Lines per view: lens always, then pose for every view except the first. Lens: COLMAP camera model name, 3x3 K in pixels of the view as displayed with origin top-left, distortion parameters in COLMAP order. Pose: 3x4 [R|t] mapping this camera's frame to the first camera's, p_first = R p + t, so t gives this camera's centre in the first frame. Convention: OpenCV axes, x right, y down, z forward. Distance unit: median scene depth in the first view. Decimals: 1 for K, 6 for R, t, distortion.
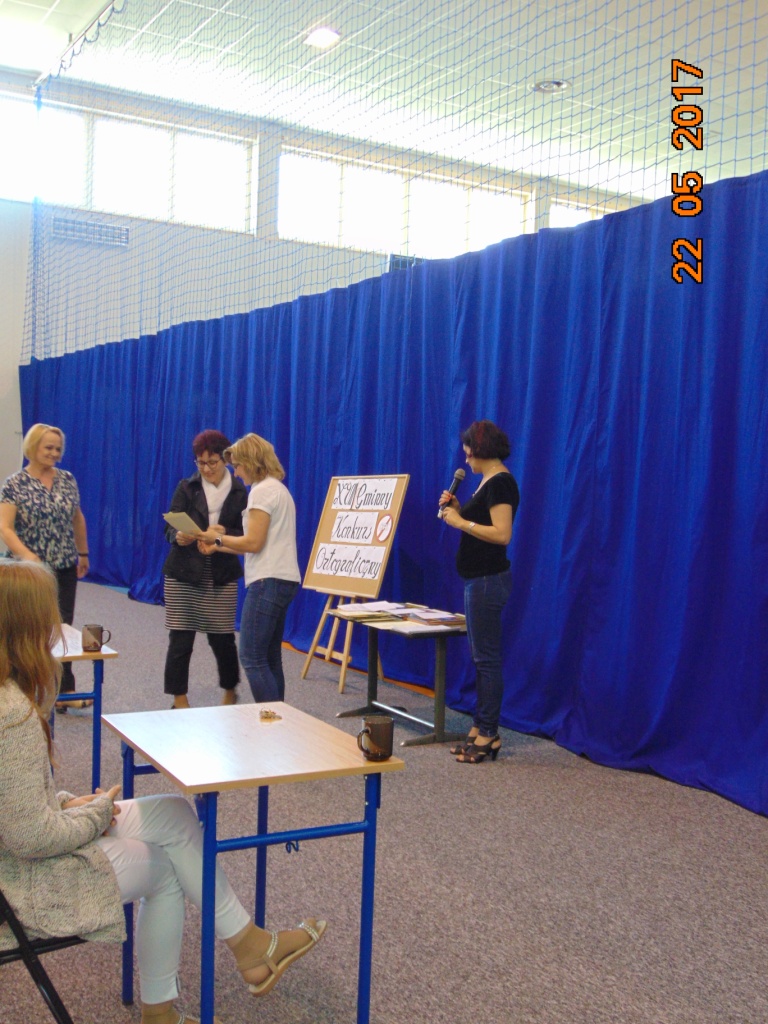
lens RADIAL K [[1118.0, 0, 376.1], [0, 1118.0, 517.7], [0, 0, 1]] dist [-0.012222, -0.007879]
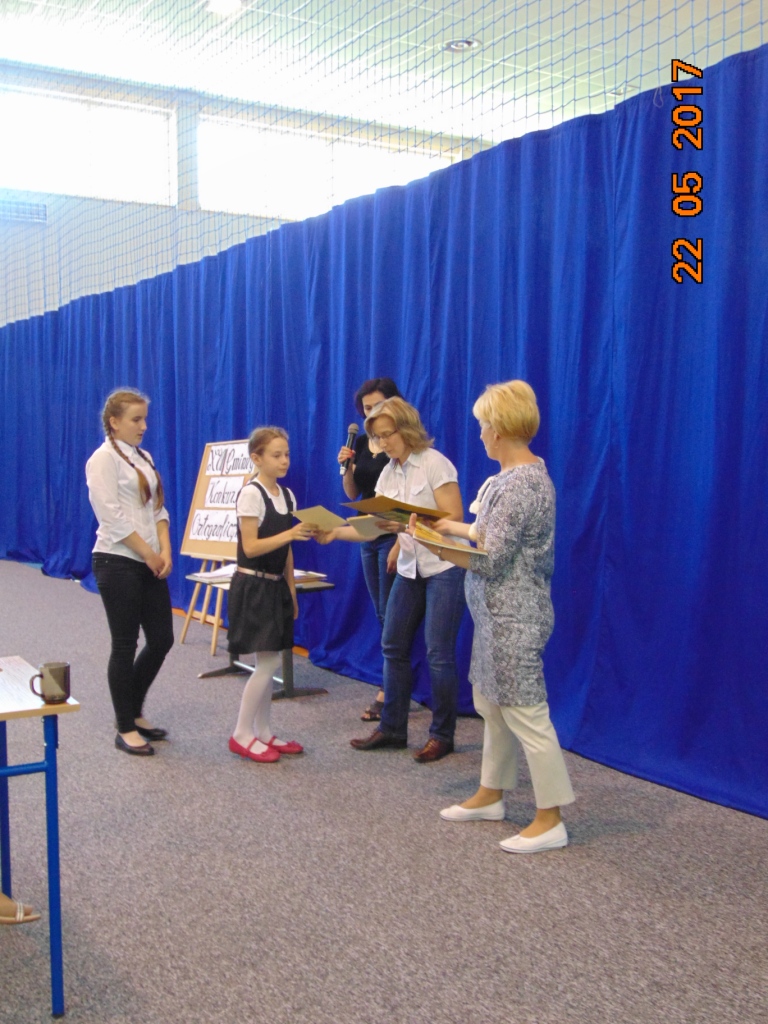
lens RADIAL K [[1118.9, 0, 373.3], [0, 1118.9, 517.0], [0, 0, 1]] dist [-0.009467, -0.025480]
pose [[0.999003, -0.041466, 0.016558, 0.168642], [0.041005, 0.998787, 0.027260, 0.015142], [-0.017669, -0.026554, 0.999491, -0.028472]]
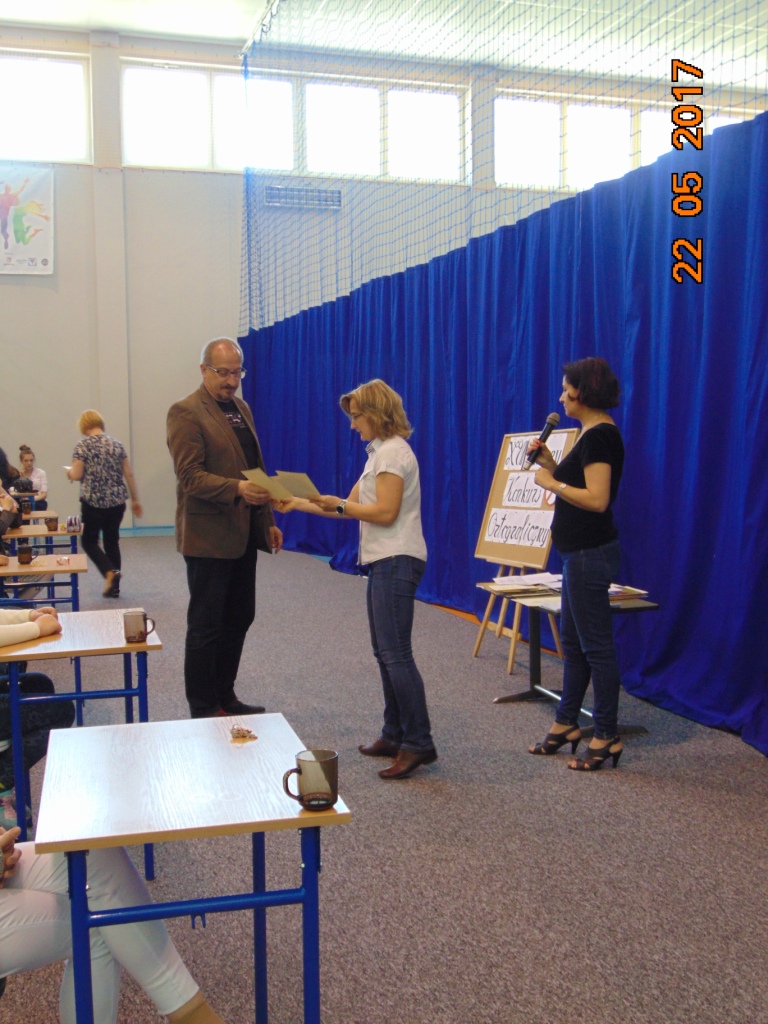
lens RADIAL K [[1118.0, 0, 373.2], [0, 1118.0, 516.0], [0, 0, 1]] dist [-0.013846, -0.000332]
pose [[0.971290, -0.024924, -0.236589, 0.128396], [0.032585, 0.999062, 0.028527, 0.000209], [0.235656, -0.035417, 0.971191, 0.166880]]
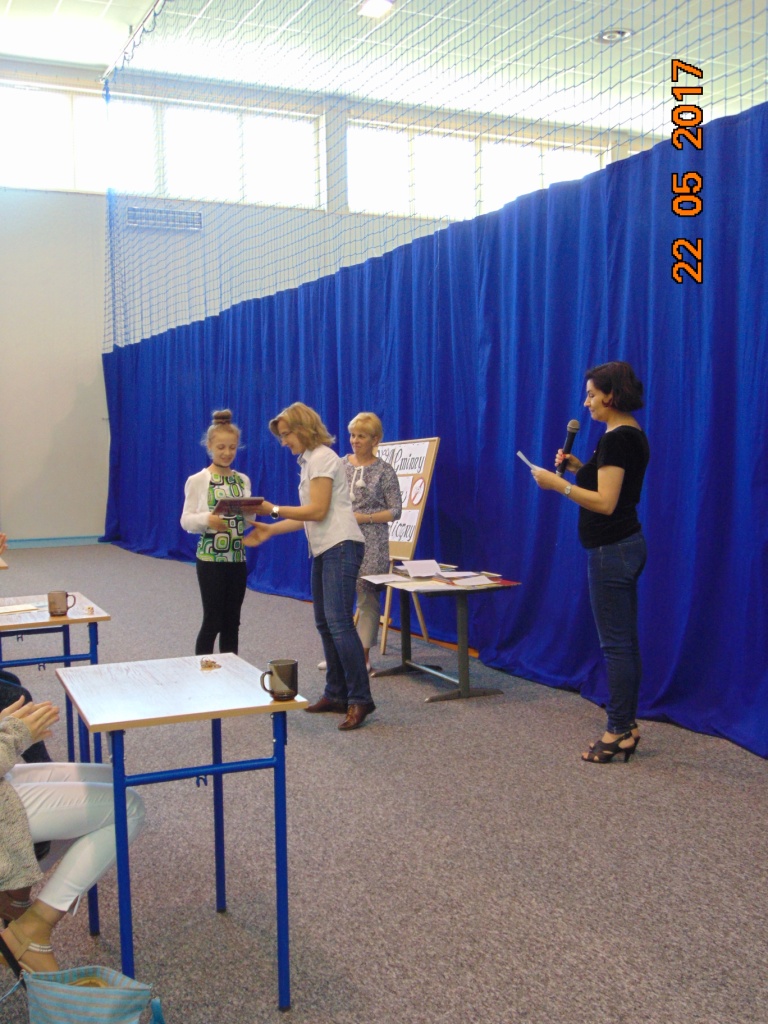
lens RADIAL K [[1118.0, 0, 376.1], [0, 1118.0, 517.7], [0, 0, 1]] dist [-0.012222, -0.007879]
pose [[0.993844, -0.042739, -0.102210, 0.119172], [0.045250, 0.998725, 0.022374, 0.014298], [0.101123, -0.026862, 0.994511, -0.024279]]
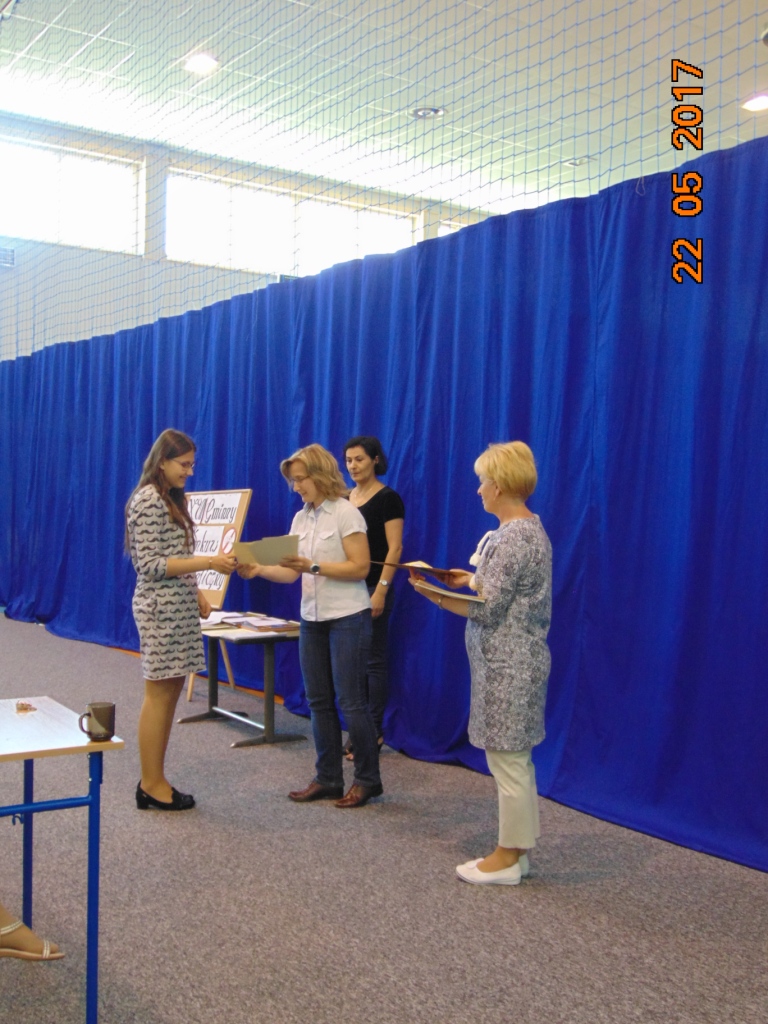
lens RADIAL K [[1118.1, 0, 378.7], [0, 1118.1, 518.3], [0, 0, 1]] dist [-0.010361, -0.025102]
pose [[0.997286, -0.014335, 0.072219, 0.117047], [0.015441, 0.999772, -0.014775, 0.009299], [-0.071991, 0.015850, 0.997279, -0.078483]]
